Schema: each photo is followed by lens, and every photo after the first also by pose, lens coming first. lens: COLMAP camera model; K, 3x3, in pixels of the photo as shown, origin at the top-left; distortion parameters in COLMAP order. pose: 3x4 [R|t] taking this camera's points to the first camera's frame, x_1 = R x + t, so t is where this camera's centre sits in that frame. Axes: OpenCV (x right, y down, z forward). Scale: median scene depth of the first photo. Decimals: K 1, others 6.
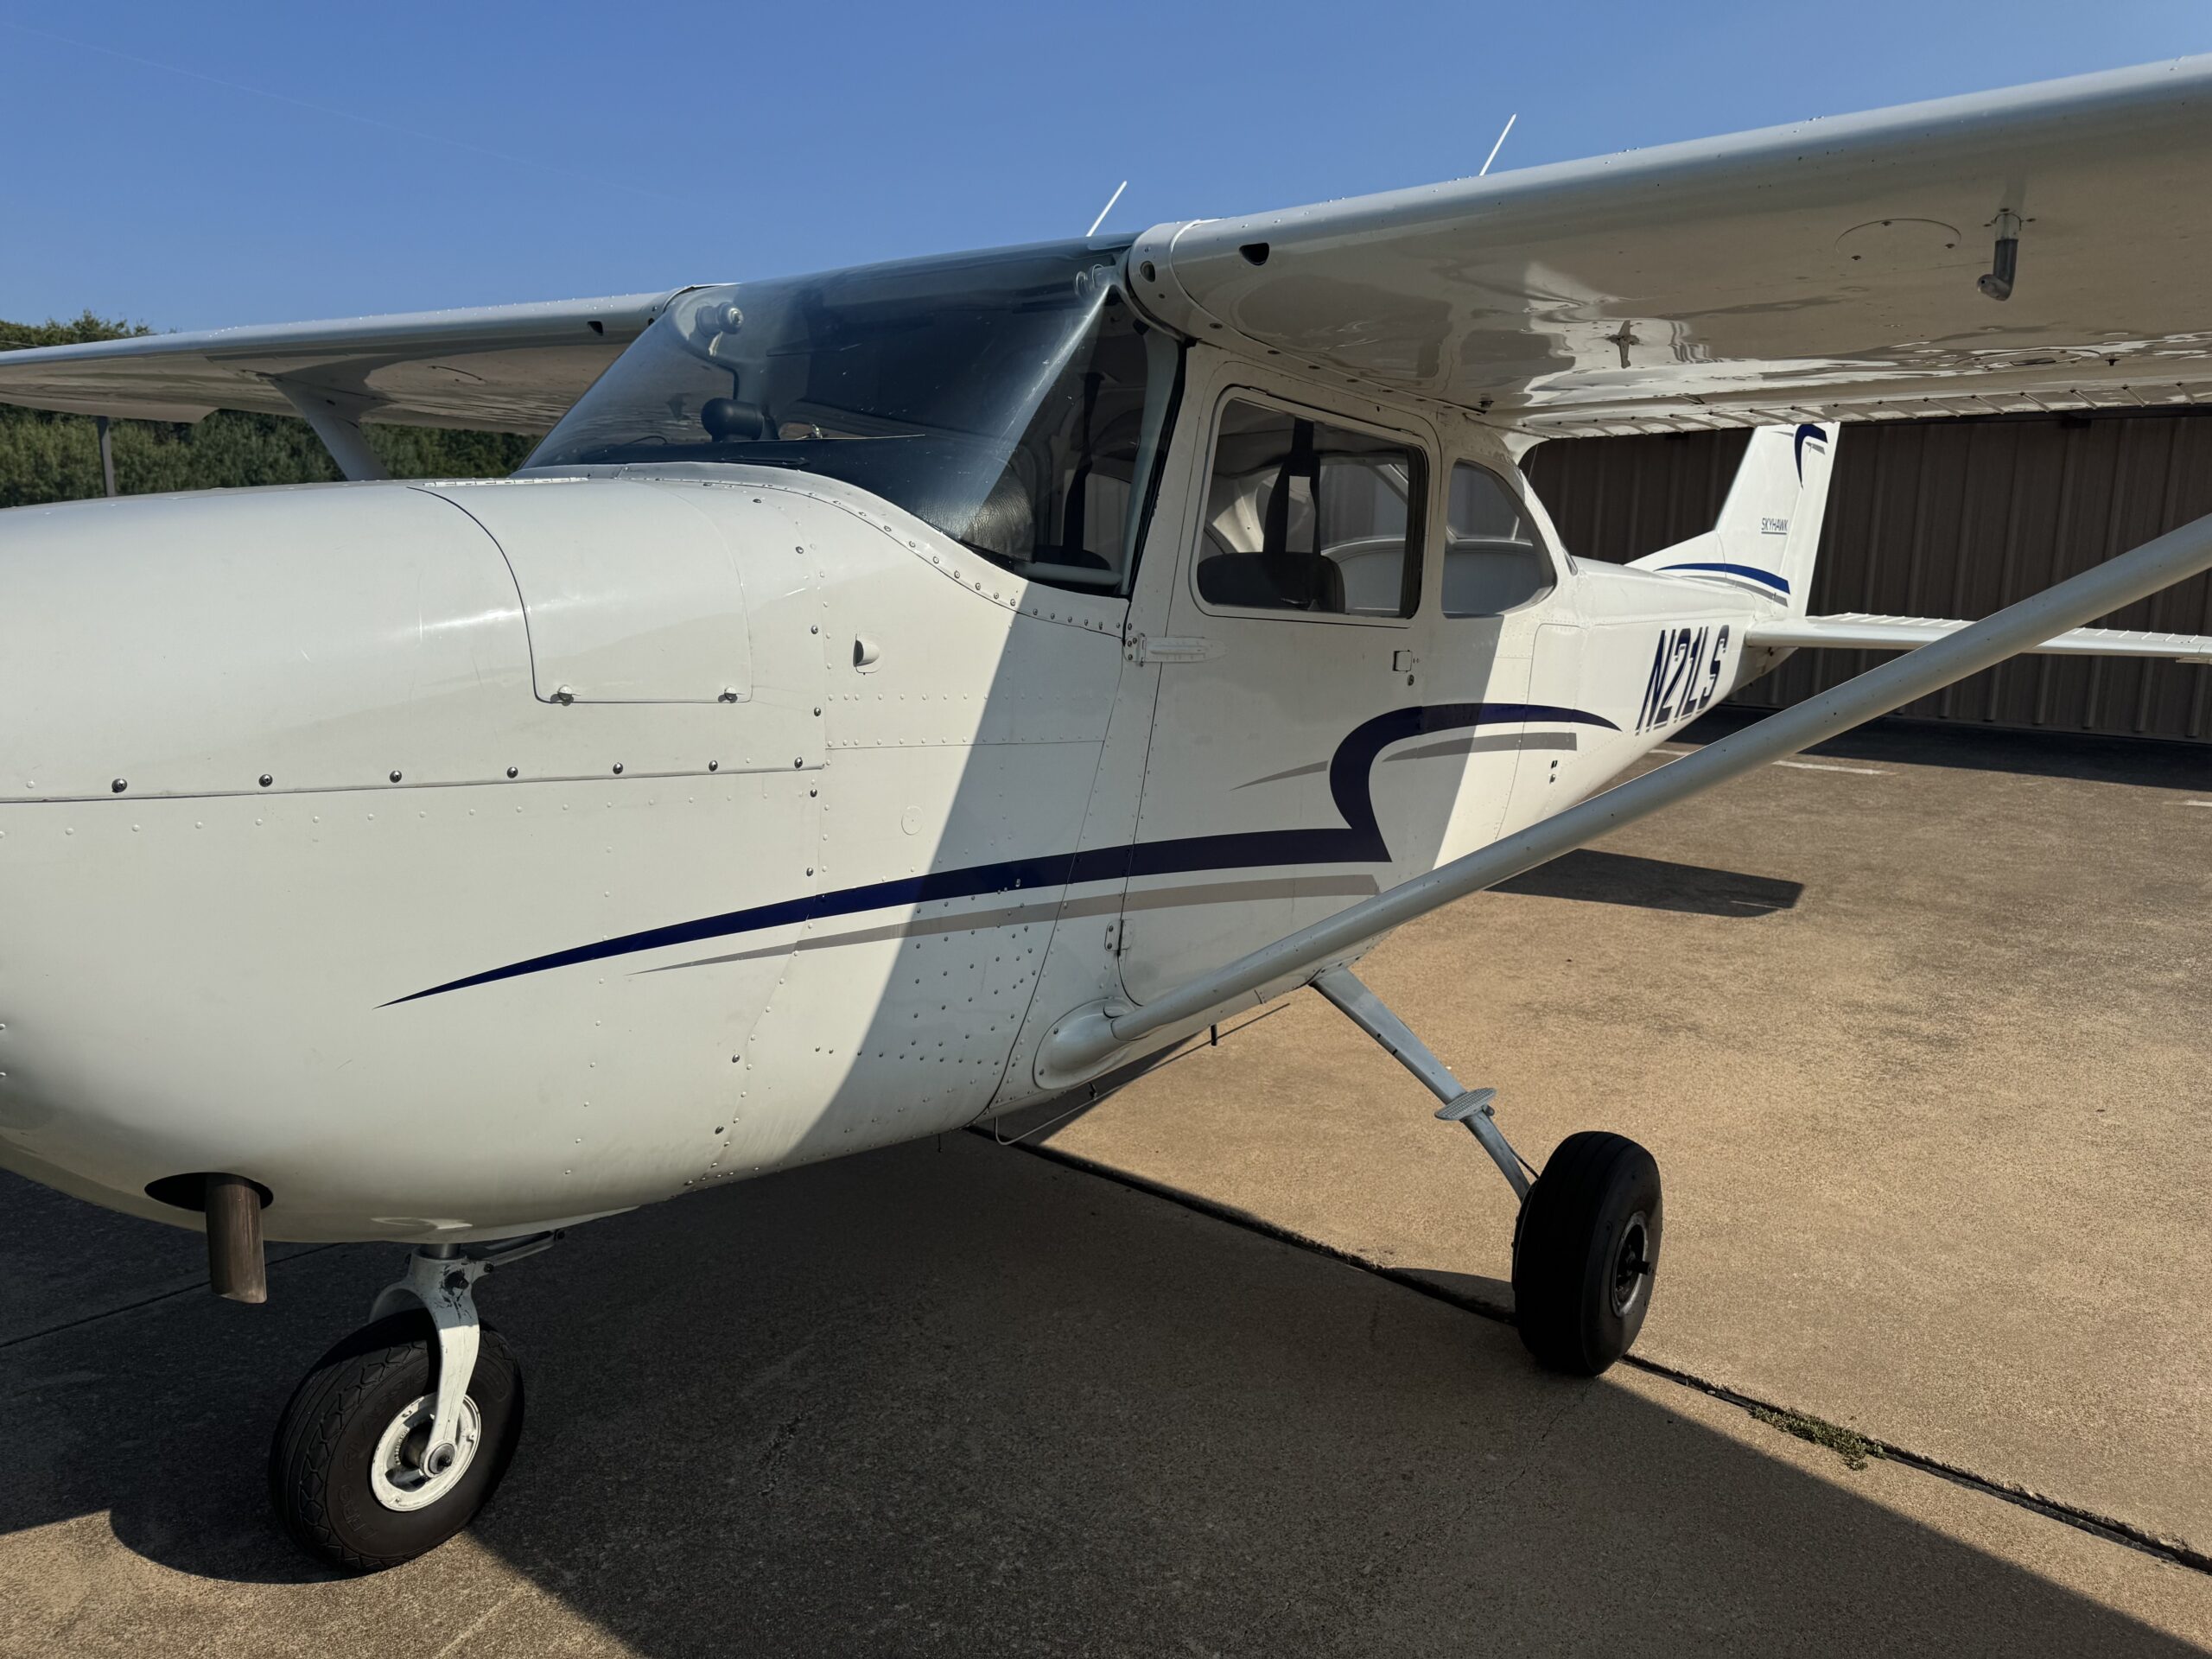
lens RADIAL K [[1568.9, 0, 1119.3], [0, 1568.9, 829.2], [0, 0, 1]] dist [0.024431, -0.031678]
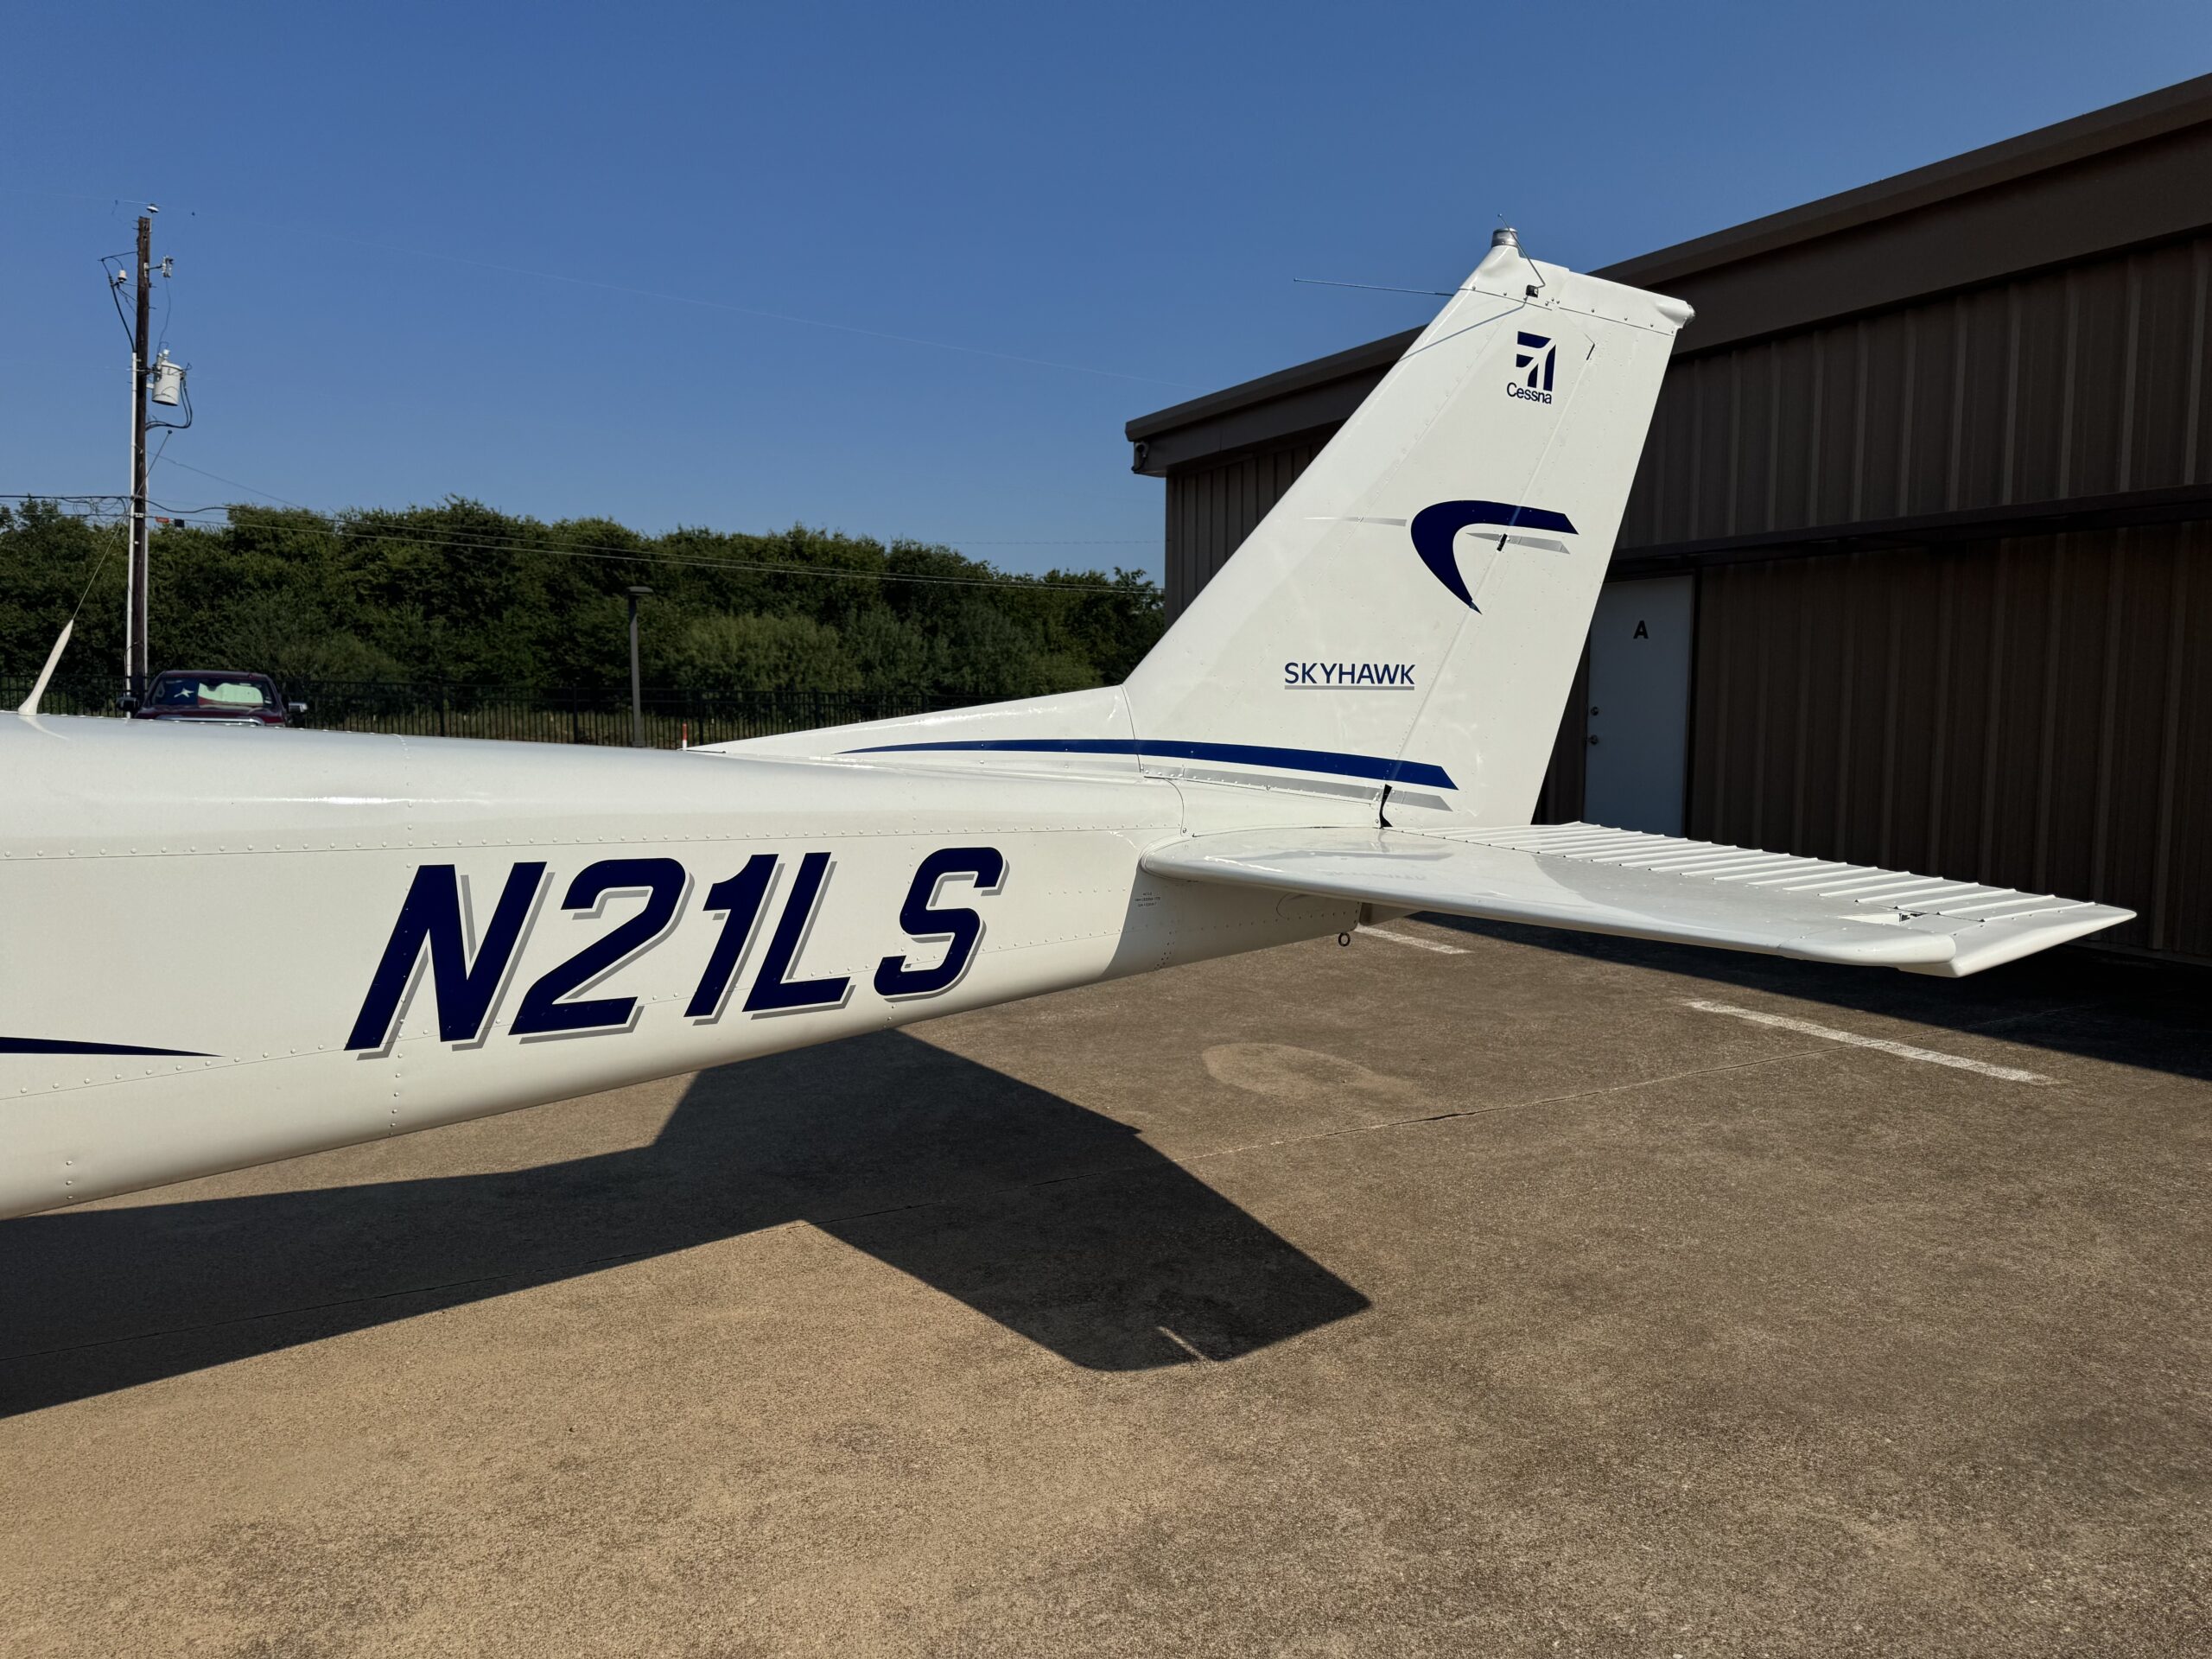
lens RADIAL K [[1544.4, 0, 1097.0], [0, 1544.4, 839.3], [0, 0, 1]] dist [0.107071, -0.138337]
pose [[0.912887, 0.026154, -0.407375, 1.120853], [-0.064953, 0.994538, -0.081703, -0.153374], [0.403013, 0.101046, 0.909599, 0.873301]]
